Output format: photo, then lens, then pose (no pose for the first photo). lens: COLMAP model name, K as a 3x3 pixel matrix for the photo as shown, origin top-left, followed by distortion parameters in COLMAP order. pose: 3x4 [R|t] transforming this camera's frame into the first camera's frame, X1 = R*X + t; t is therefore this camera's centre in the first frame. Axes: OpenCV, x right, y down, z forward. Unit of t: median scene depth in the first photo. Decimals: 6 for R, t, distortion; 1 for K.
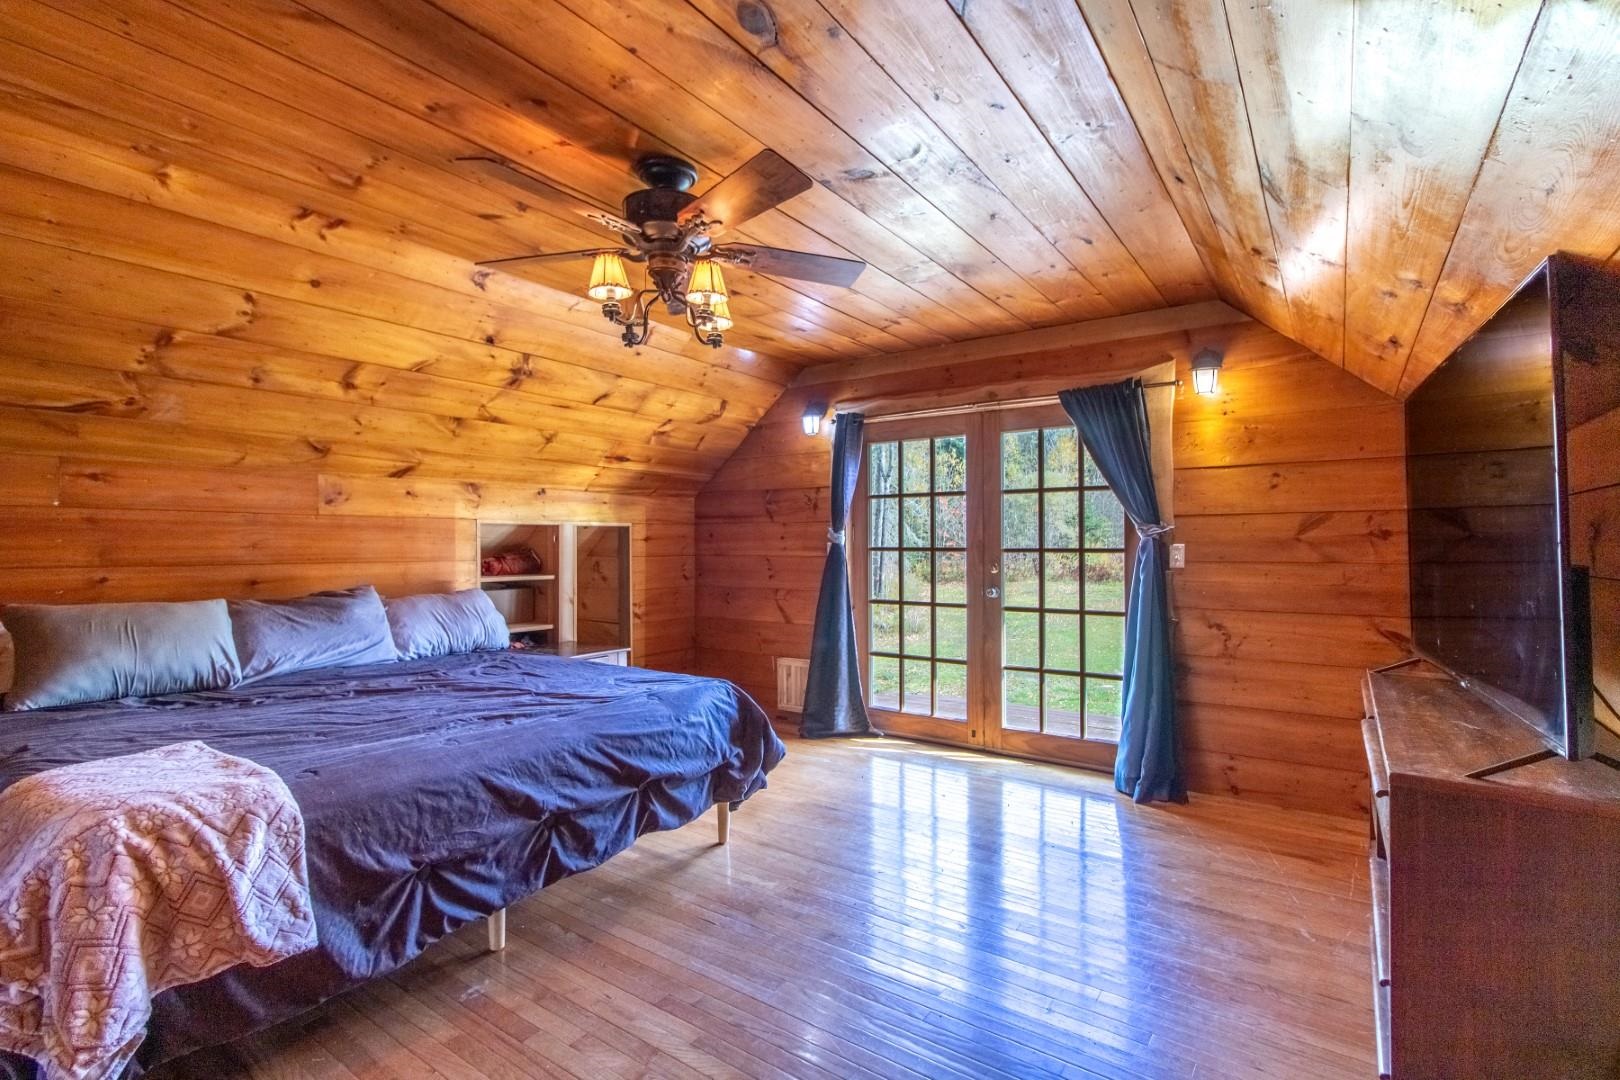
lens RADIAL K [[750.2, 0, 802.3], [0, 750.2, 539.3], [0, 0, 1]] dist [0.001437, 0.000549]
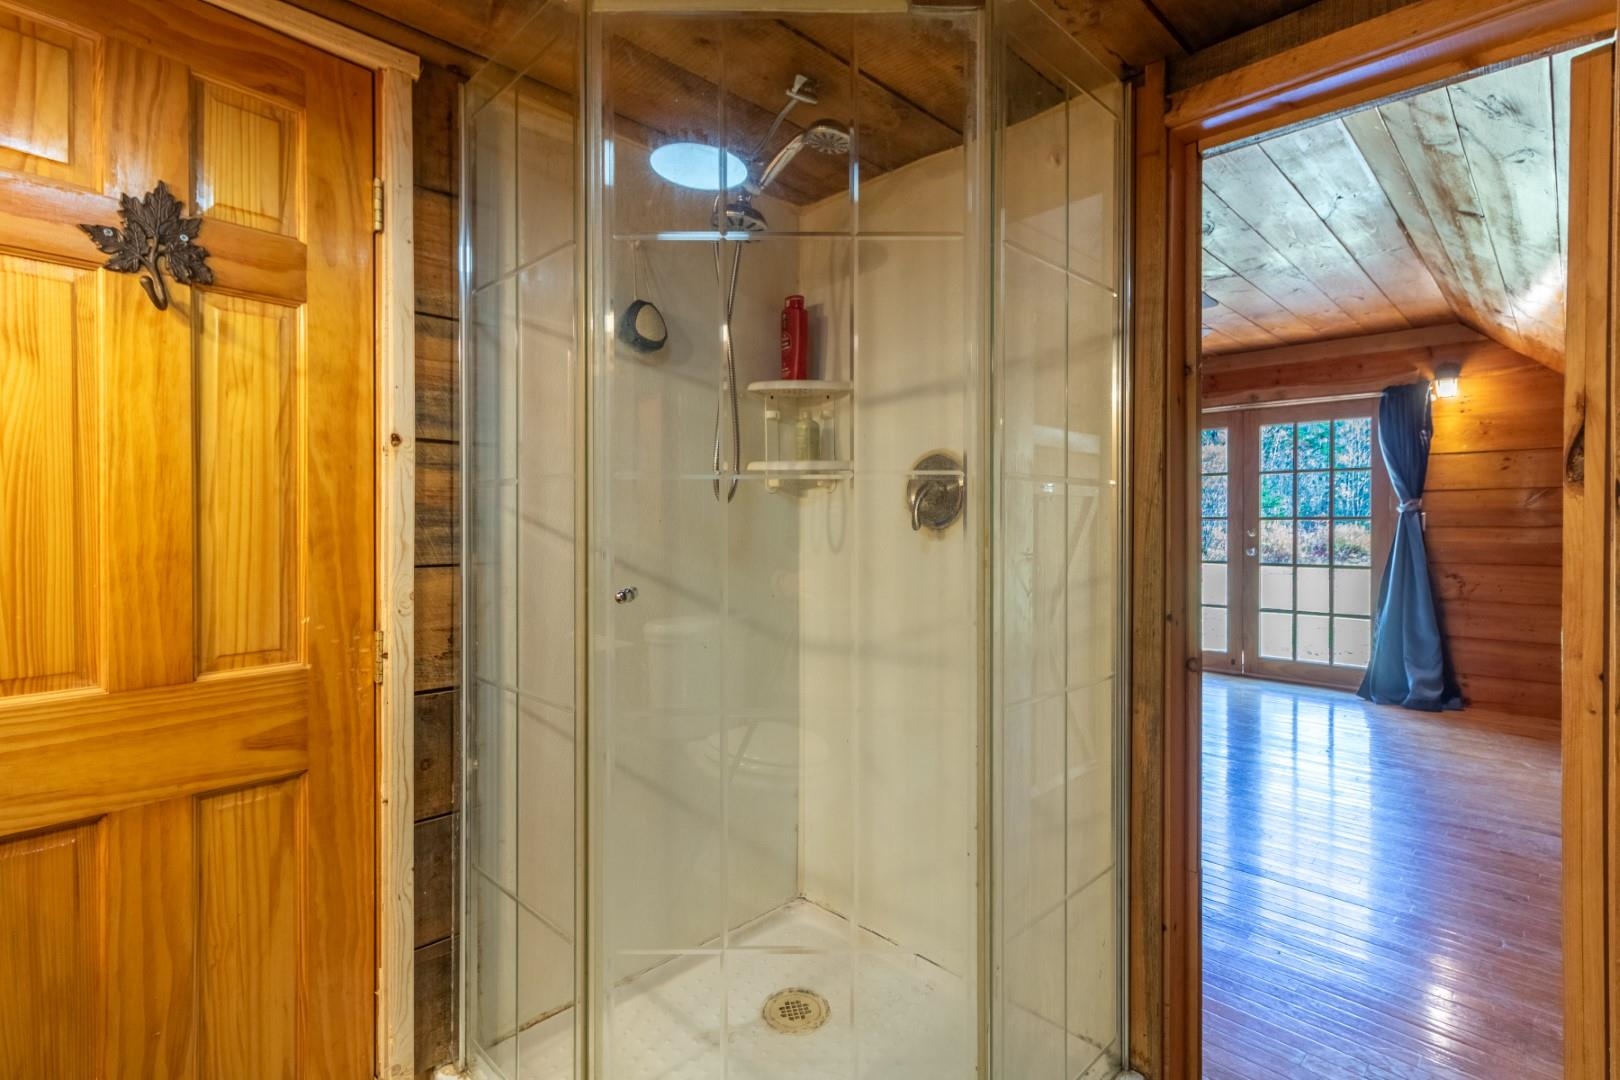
lens RADIAL K [[750.2, 0, 823.7], [0, 750.2, 532.5], [0, 0, 1]] dist [0.001437, 0.000549]
pose [[0.986223, 0.002578, -0.165399, -0.307712], [0.000489, 0.999829, 0.018500, 0.015993], [0.165418, -0.018326, 0.986053, -0.461639]]
